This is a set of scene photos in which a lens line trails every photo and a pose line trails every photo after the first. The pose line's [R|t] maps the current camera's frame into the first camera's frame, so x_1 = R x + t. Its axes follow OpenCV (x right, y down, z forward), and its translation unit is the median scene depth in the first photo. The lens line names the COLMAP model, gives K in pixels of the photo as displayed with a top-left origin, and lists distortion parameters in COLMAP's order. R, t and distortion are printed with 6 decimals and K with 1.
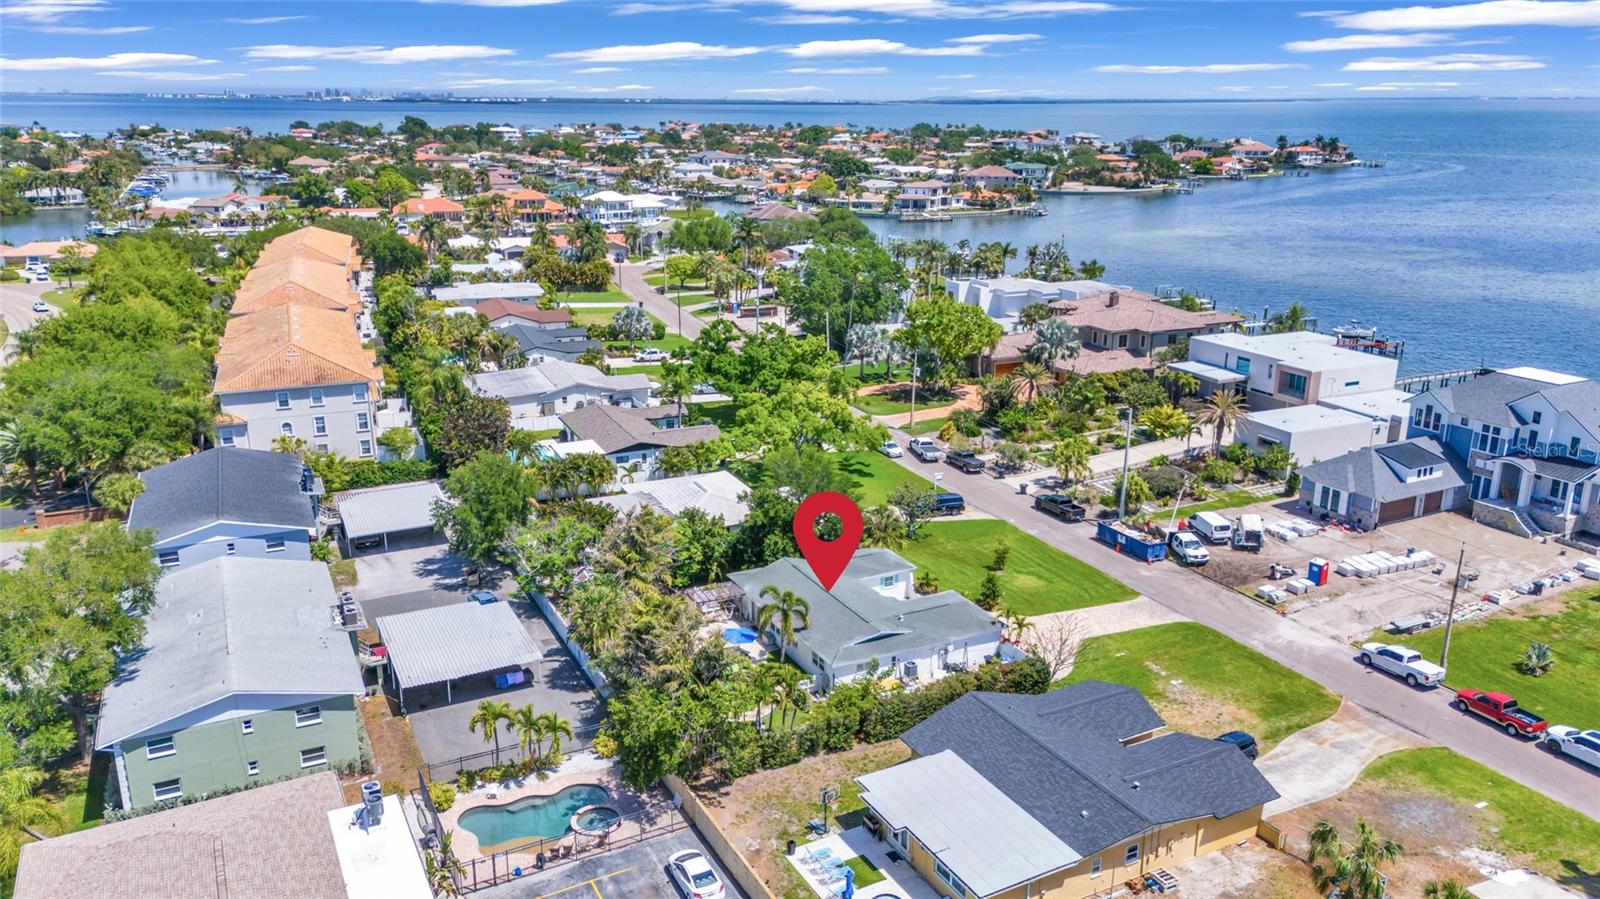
lens RADIAL K [[1183.6, 0, 802.5], [0, 1183.6, 449.2], [0, 0, 1]] dist [0.080797, -0.085787]
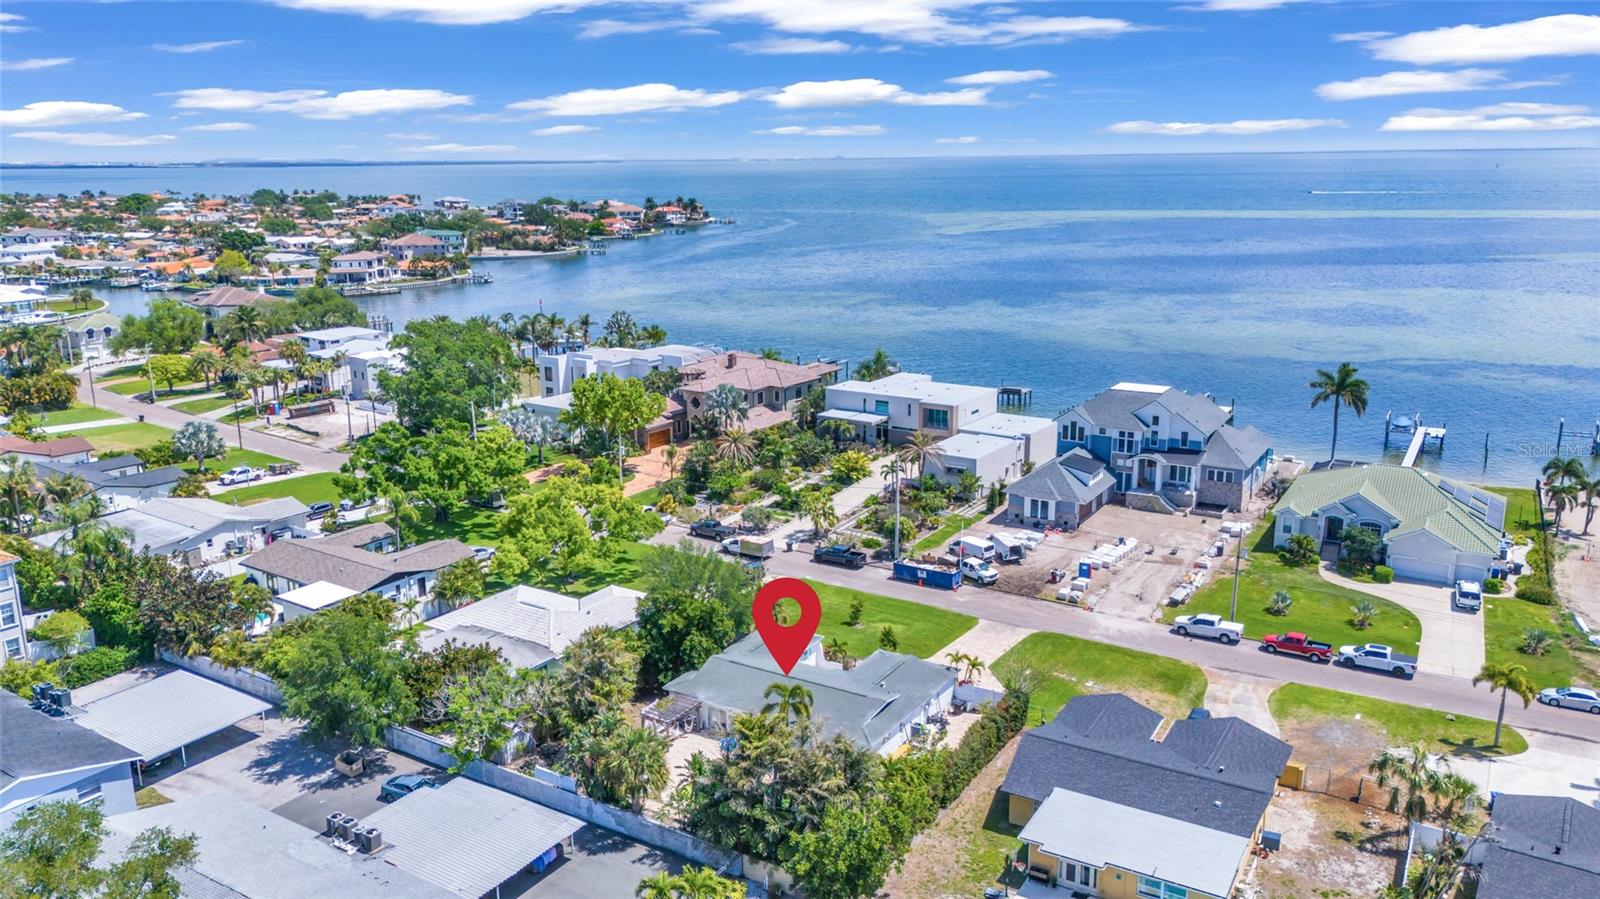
lens RADIAL K [[1183.6, 0, 802.5], [0, 1183.6, 449.2], [0, 0, 1]] dist [0.080797, -0.085787]
pose [[0.854069, -0.134170, 0.502558, -0.312042], [0.157994, 0.987428, -0.004884, -0.043909], [-0.495585, 0.083572, 0.864530, 0.082745]]
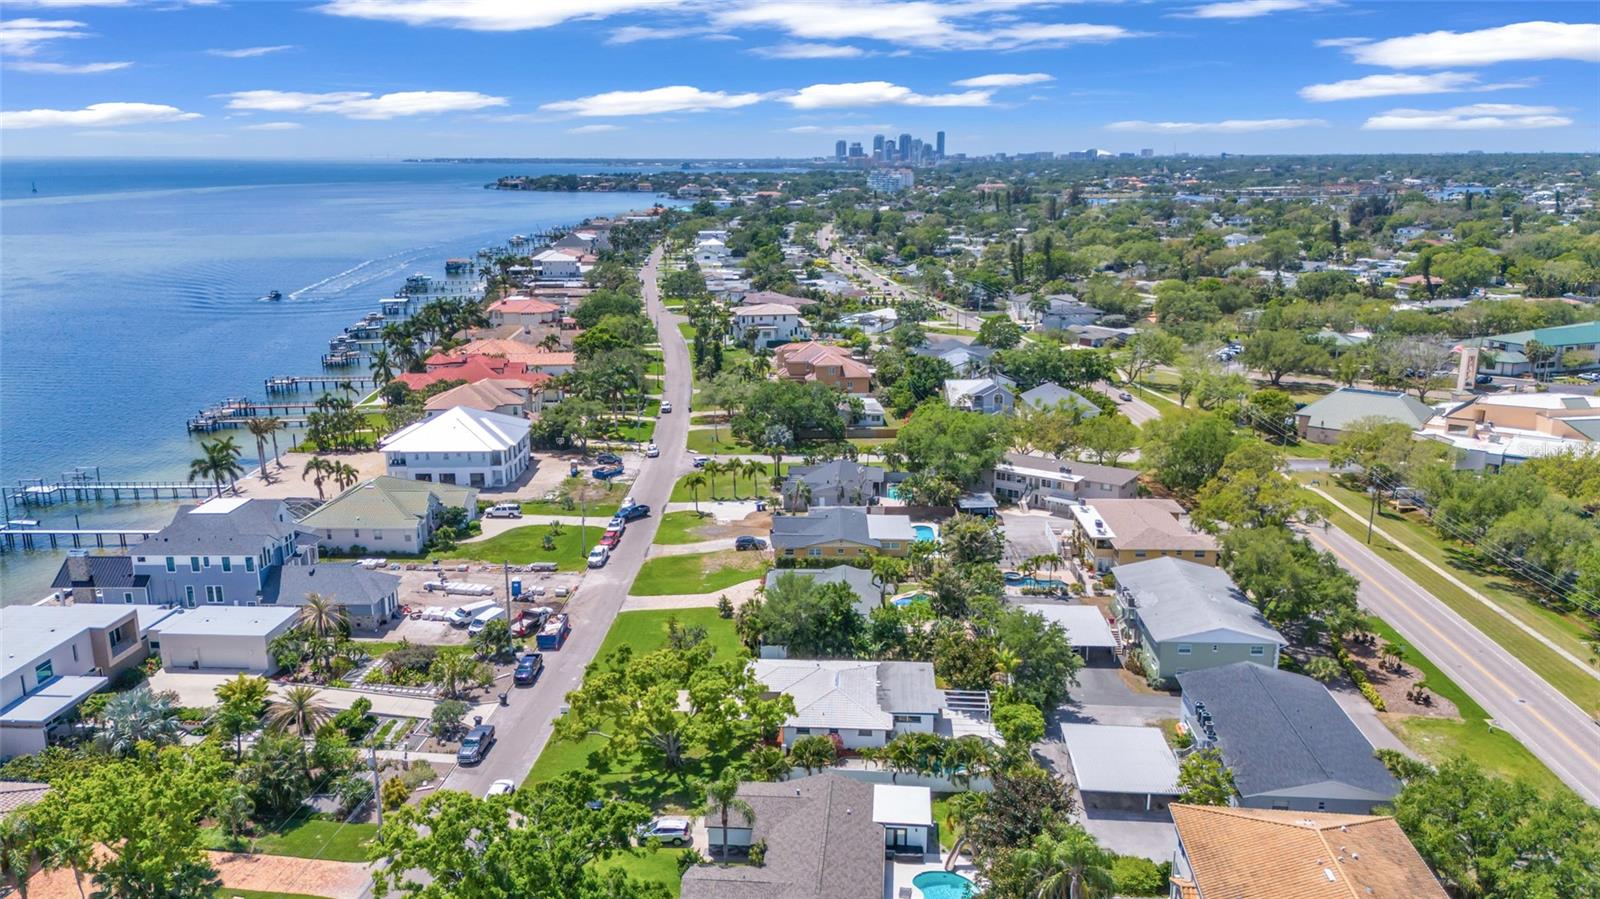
lens RADIAL K [[1183.6, 0, 802.5], [0, 1183.6, 449.2], [0, 0, 1]] dist [0.080797, -0.085787]
pose [[-0.876091, -0.114222, 0.468421, -0.470539], [0.138374, 0.871097, 0.471214, -0.576577], [-0.461864, 0.477643, -0.747355, 1.507786]]
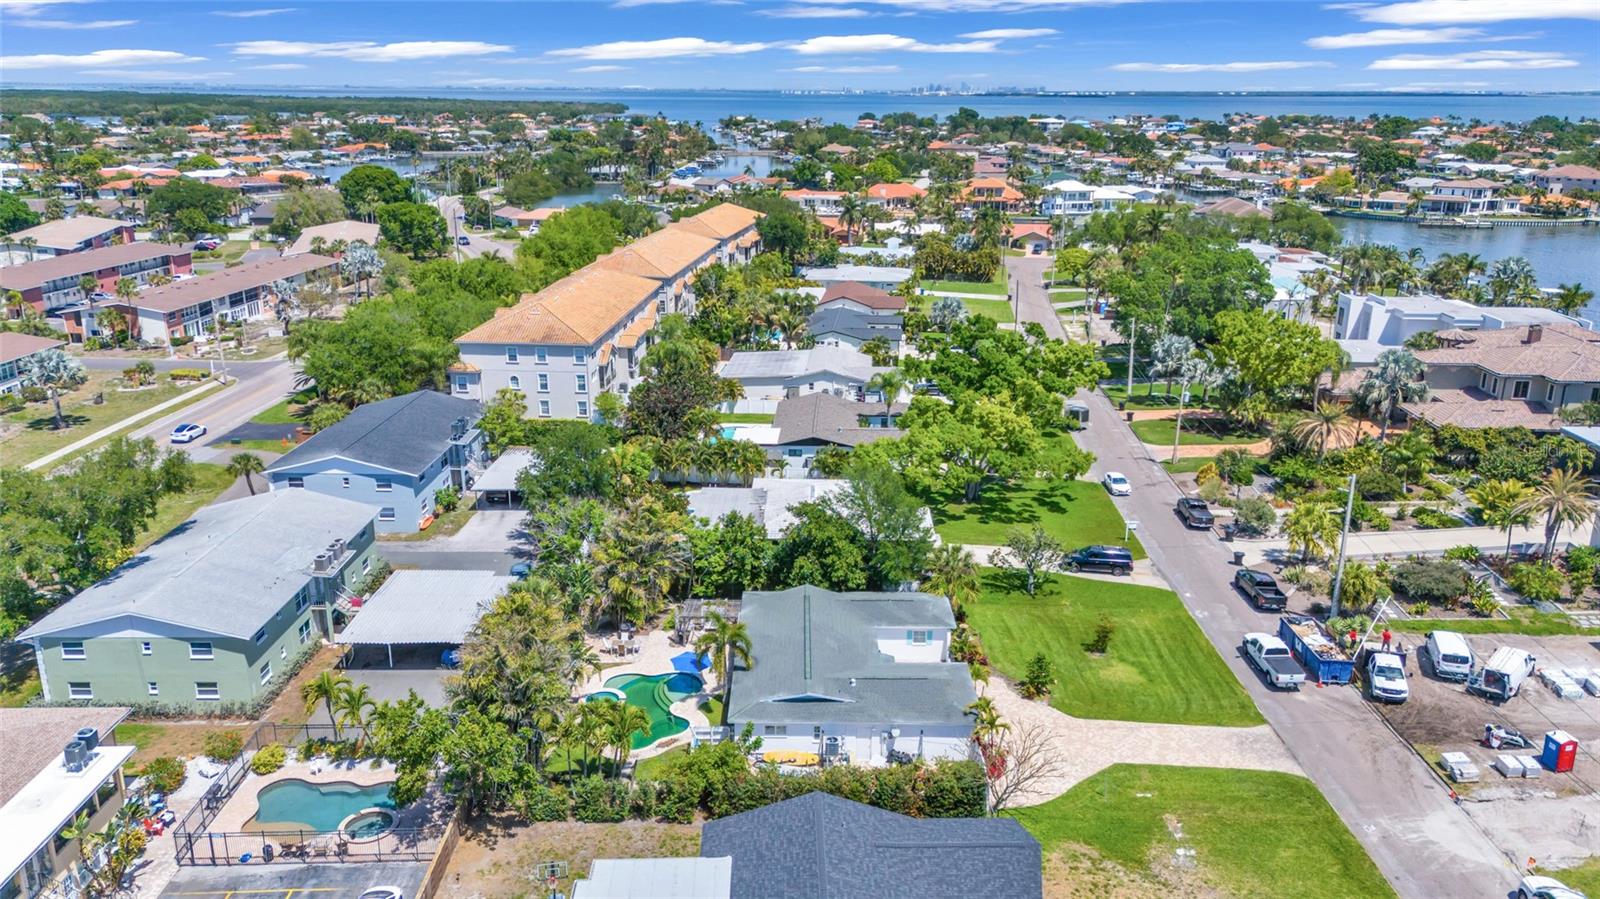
lens RADIAL K [[1183.6, 0, 802.5], [0, 1183.6, 449.2], [0, 0, 1]] dist [0.080797, -0.085787]
pose [[0.892744, 0.131955, -0.430808, 0.255997], [-0.129944, 0.990930, 0.034241, -0.027053], [0.431419, 0.025412, 0.901794, 0.161005]]
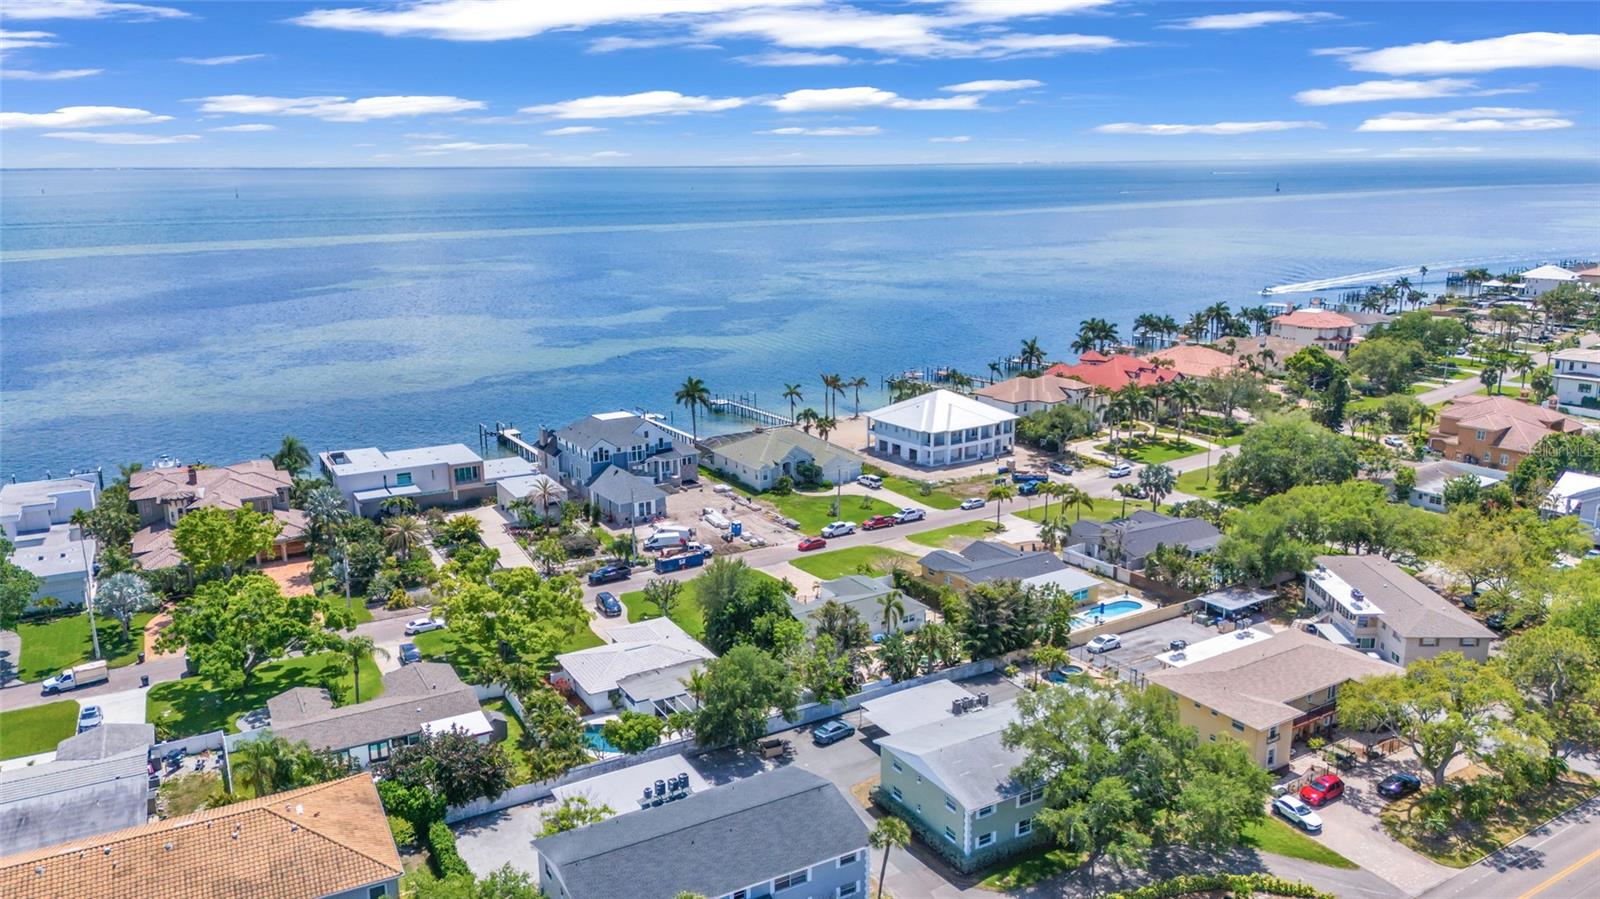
lens RADIAL K [[1179.8, 0, 800.0], [0, 1179.8, 449.5], [0, 0, 1]] dist [0.121272, -0.182494]
pose [[-0.080223, -0.234204, 0.968872, -1.033599], [0.290494, 0.924318, 0.247488, -0.340264], [-0.953508, 0.301306, -0.006117, 0.703588]]
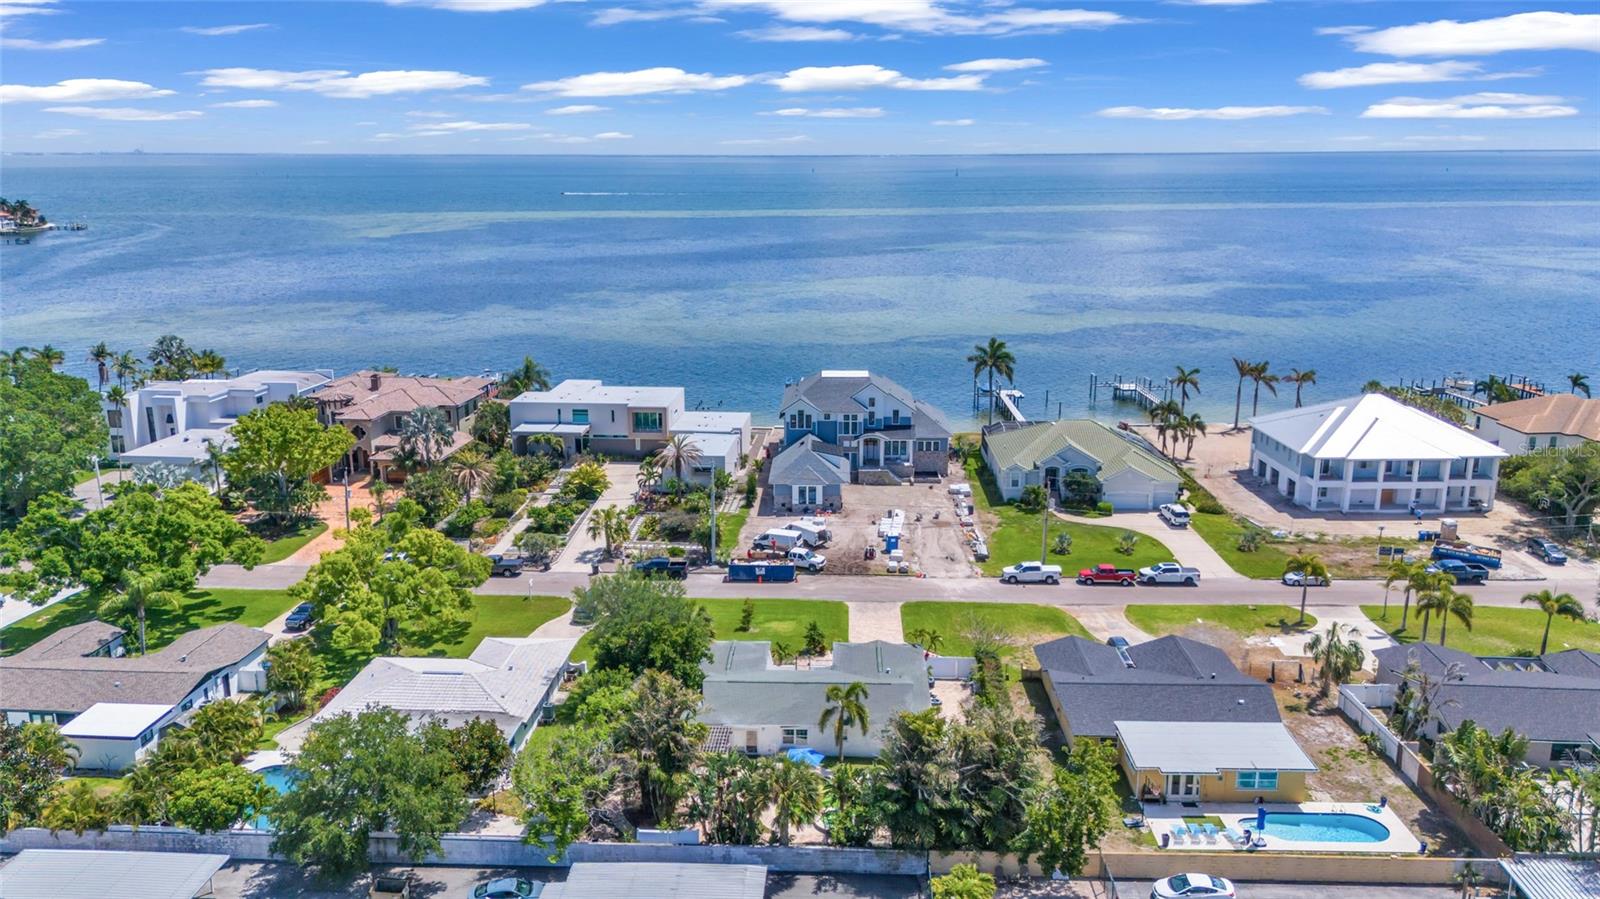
lens RADIAL K [[1200.3, 0, 800.0], [0, 1200.3, 449.5], [0, 0, 1]] dist [0.078570, -0.060859]
pose [[0.485567, -0.211503, 0.848228, -0.548740], [0.250611, 0.963244, 0.096720, -0.113900], [-0.837507, 0.165611, 0.520725, 0.316232]]
